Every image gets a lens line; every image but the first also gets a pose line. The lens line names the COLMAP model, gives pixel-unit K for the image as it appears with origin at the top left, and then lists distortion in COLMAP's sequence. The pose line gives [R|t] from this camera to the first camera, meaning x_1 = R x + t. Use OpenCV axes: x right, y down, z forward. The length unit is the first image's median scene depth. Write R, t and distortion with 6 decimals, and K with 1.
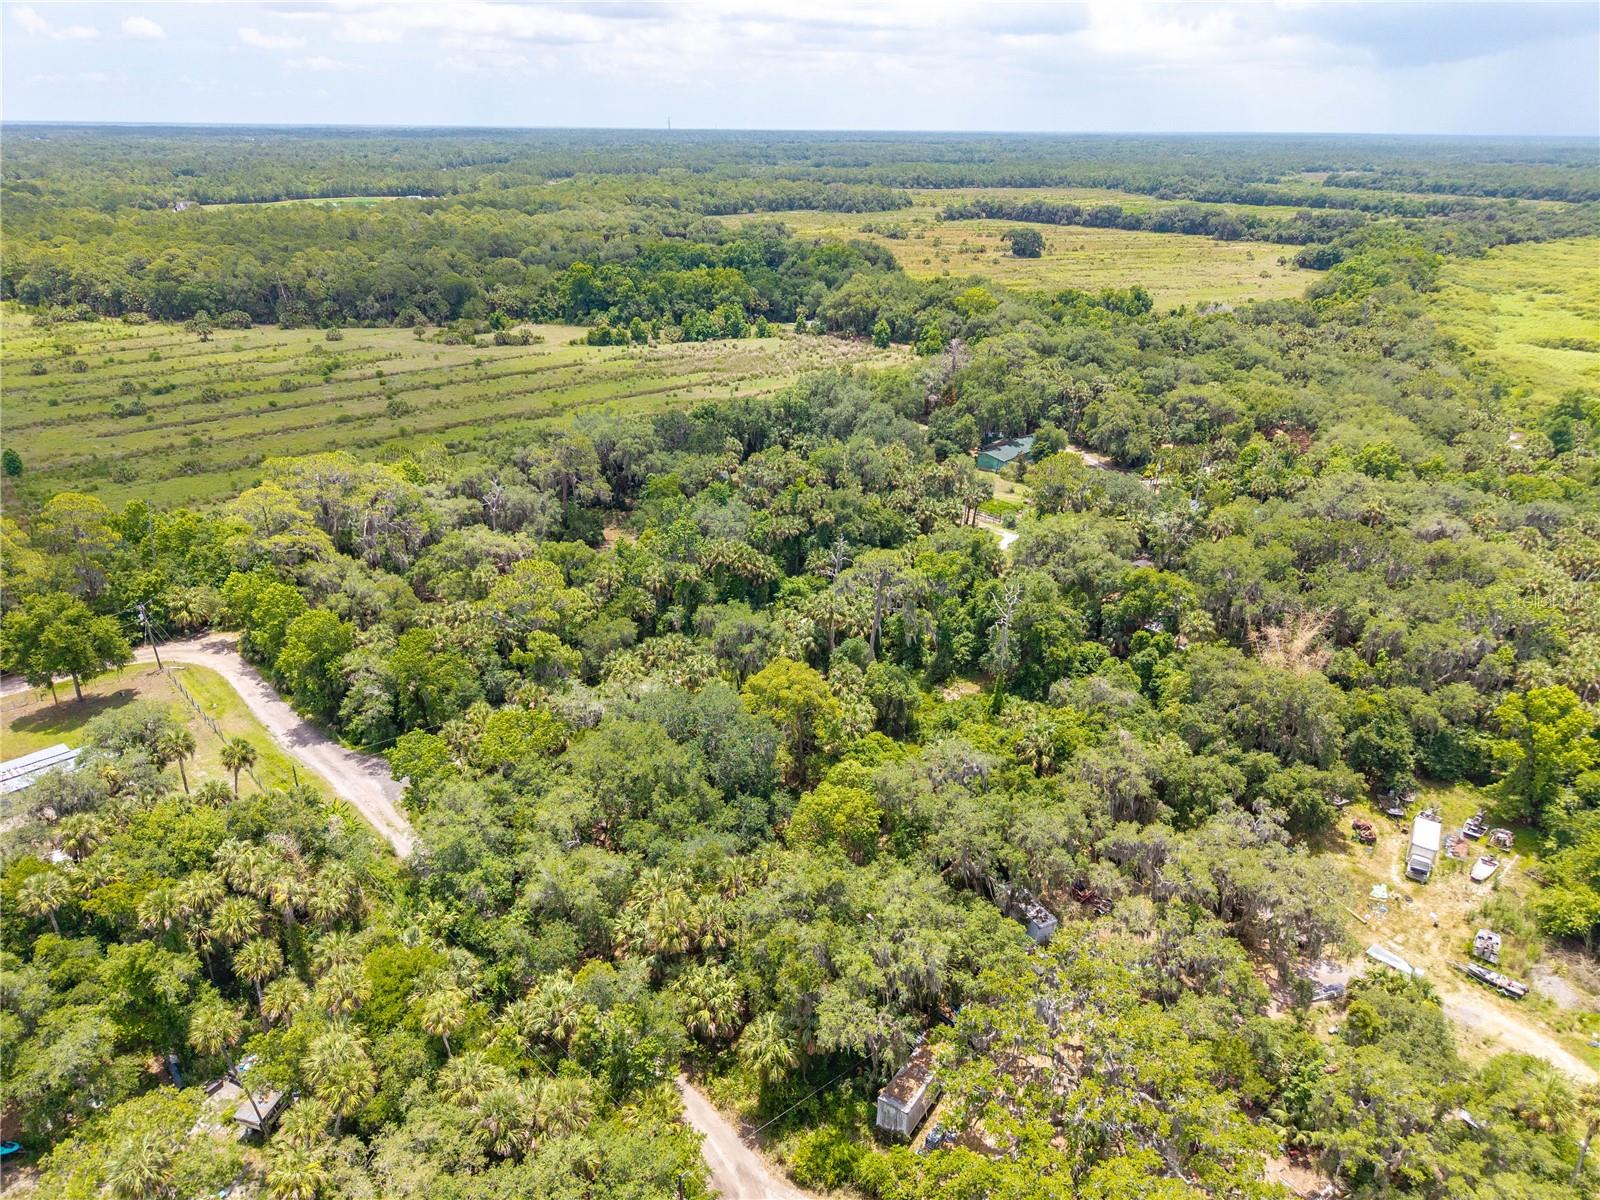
lens RADIAL K [[1076.3, 0, 799.6], [0, 1076.3, 606.7], [0, 0, 1]] dist [0.003977, -0.001469]
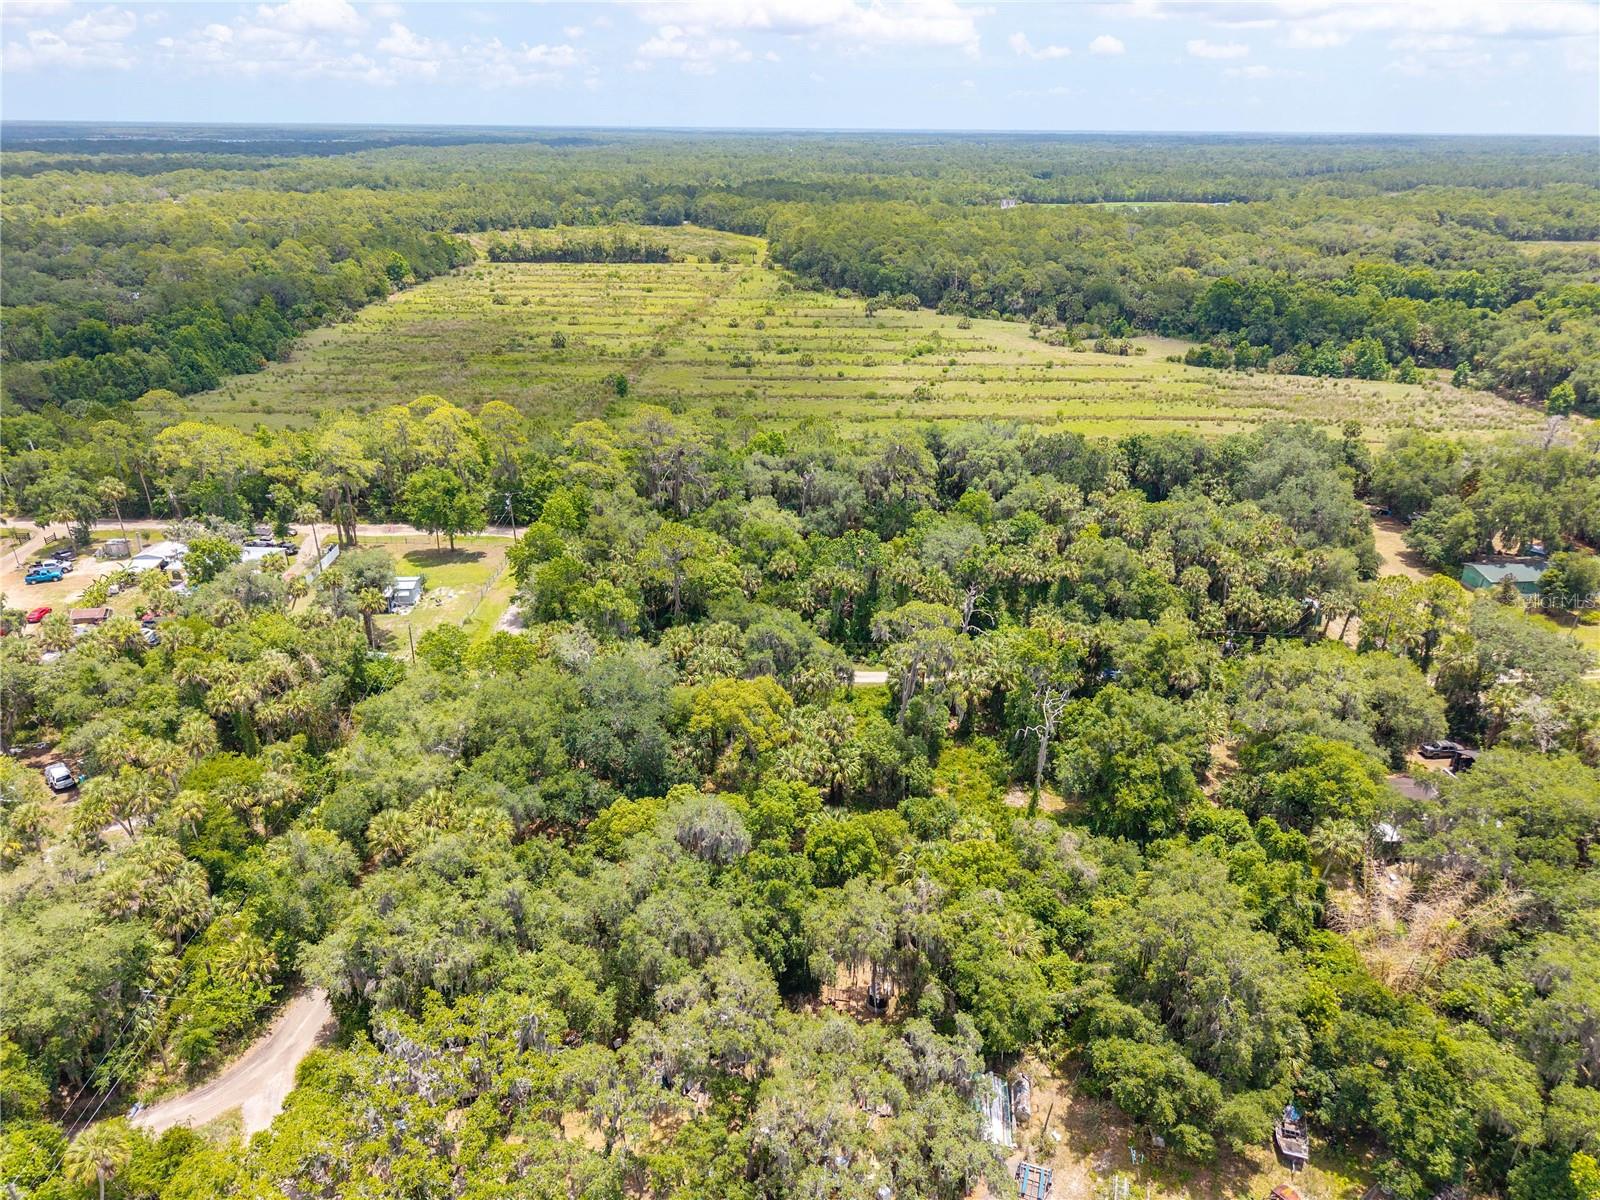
lens RADIAL K [[1076.3, 0, 799.6], [0, 1076.3, 605.7], [0, 0, 1]] dist [0.003977, -0.001469]
pose [[0.737108, 0.271150, -0.618991, 0.189335], [-0.275009, 0.957054, 0.091753, -0.033712], [0.617286, 0.102596, 0.780020, 0.078805]]
